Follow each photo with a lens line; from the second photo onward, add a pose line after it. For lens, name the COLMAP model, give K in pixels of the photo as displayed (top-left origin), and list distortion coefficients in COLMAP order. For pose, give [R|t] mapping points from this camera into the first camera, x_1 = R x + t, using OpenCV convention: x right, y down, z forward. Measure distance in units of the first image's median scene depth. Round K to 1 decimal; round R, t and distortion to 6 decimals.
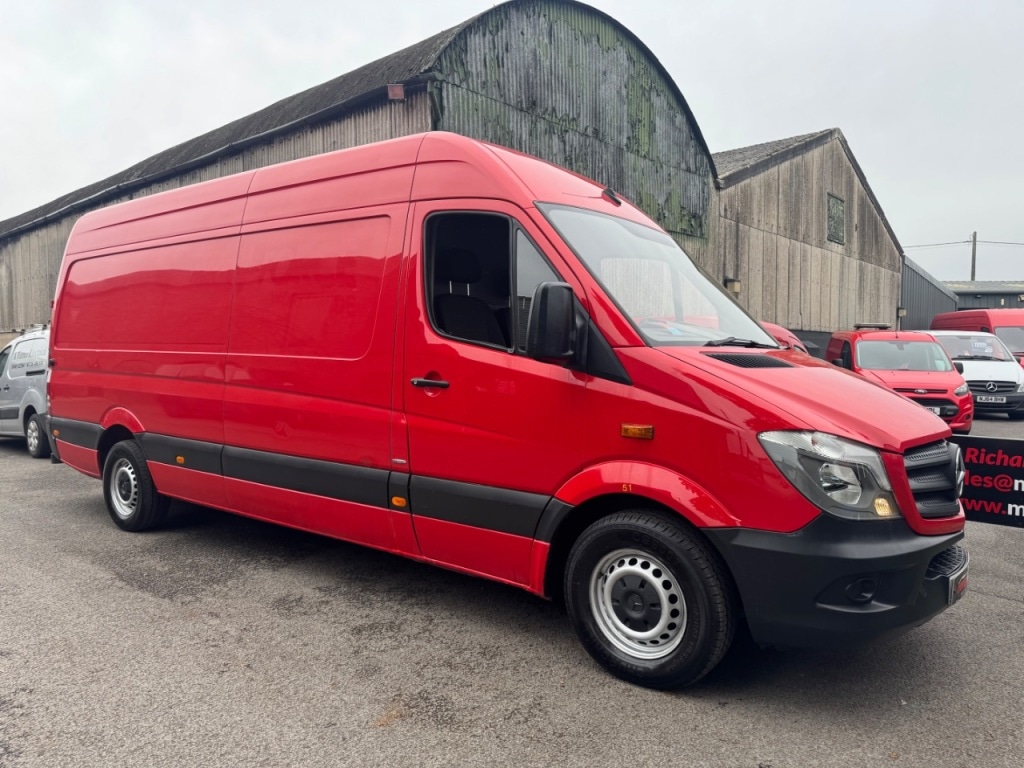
lens RADIAL K [[732.5, 0, 507.3], [0, 732.5, 386.2], [0, 0, 1]] dist [0.031195, -0.038768]
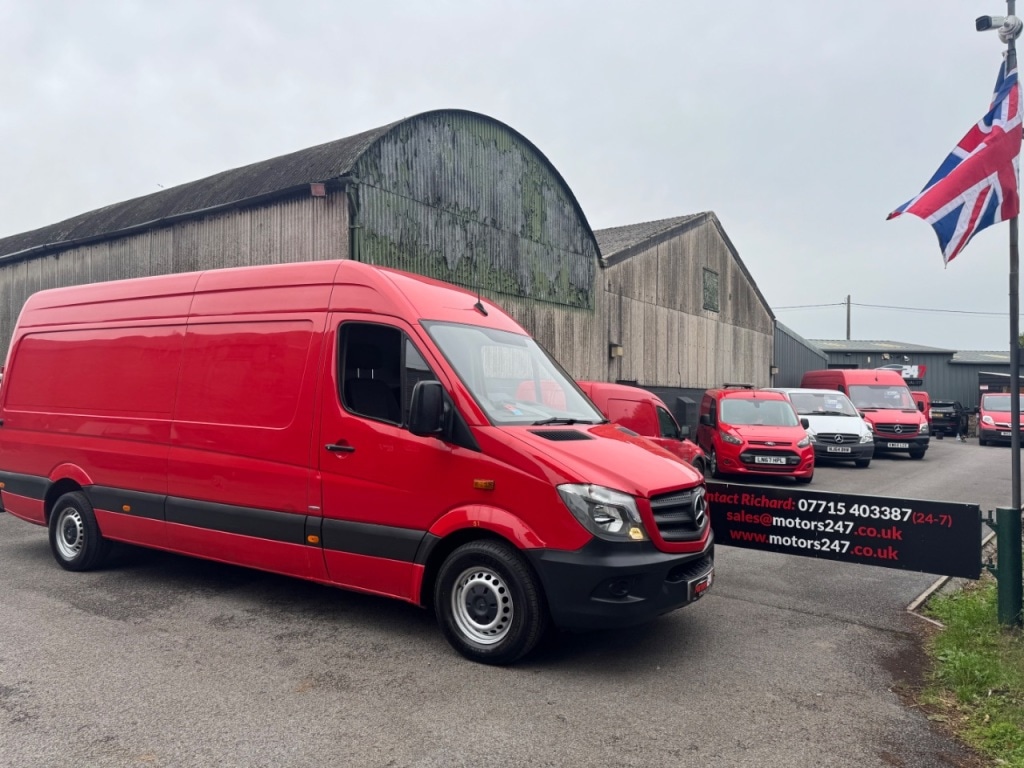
lens RADIAL K [[725.9, 0, 511.5], [0, 725.9, 384.5], [0, 0, 1]] dist [0.065454, -0.074918]
pose [[0.993329, 0.011070, 0.114780, 0.022079], [-0.003772, 0.997968, -0.063606, -0.015740], [-0.115251, 0.062748, 0.991353, -0.157764]]
